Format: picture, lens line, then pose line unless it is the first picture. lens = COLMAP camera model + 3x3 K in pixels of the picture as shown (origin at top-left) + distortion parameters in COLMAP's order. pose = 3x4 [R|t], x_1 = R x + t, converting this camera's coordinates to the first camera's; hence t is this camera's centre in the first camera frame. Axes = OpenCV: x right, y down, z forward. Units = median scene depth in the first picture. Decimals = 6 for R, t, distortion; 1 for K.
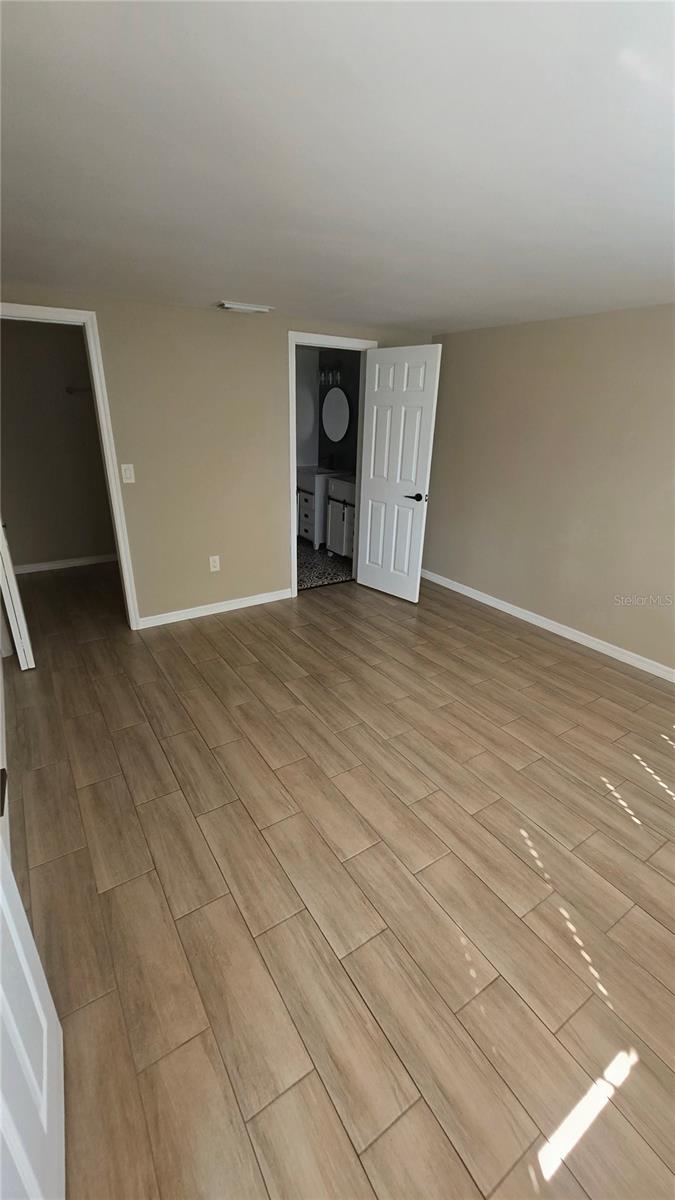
lens RADIAL K [[491.1, 0, 336.9], [0, 491.1, 598.0], [0, 0, 1]] dist [-0.003946, -0.000109]
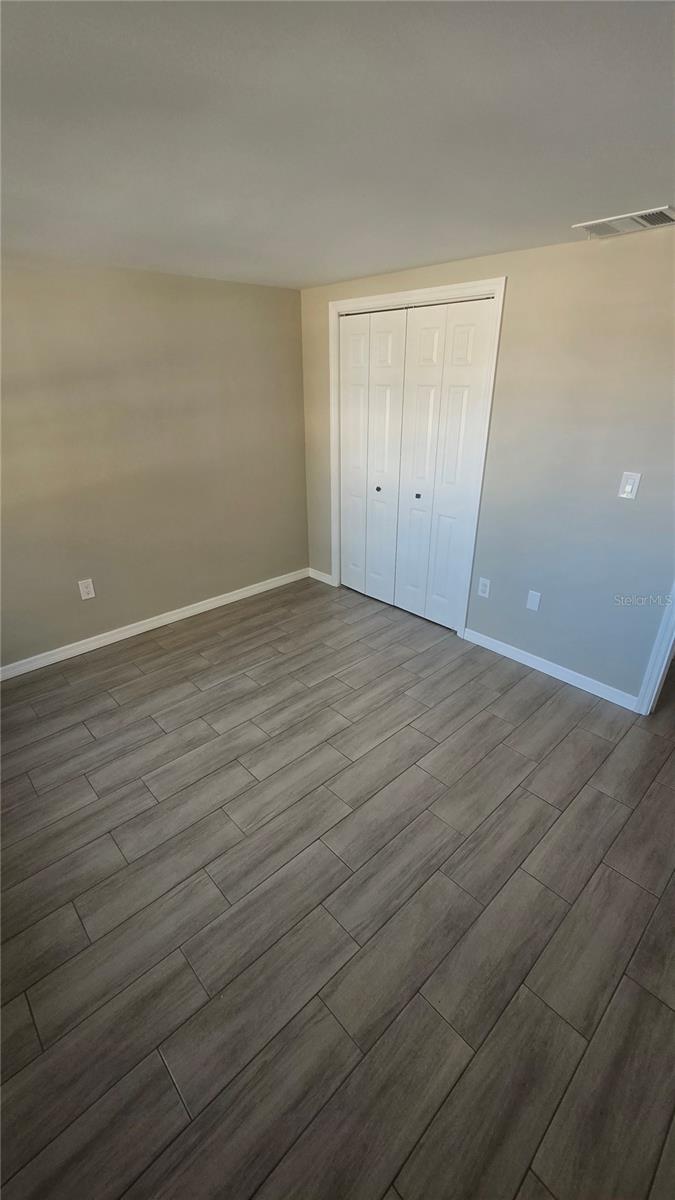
lens RADIAL K [[491.1, 0, 327.4], [0, 491.1, 627.0], [0, 0, 1]] dist [-0.003946, -0.000109]
pose [[-0.167577, -0.484263, 0.858724, -0.711903], [0.367949, 0.777378, 0.510193, -0.428046], [-0.914621, 0.401463, 0.047913, 0.998434]]
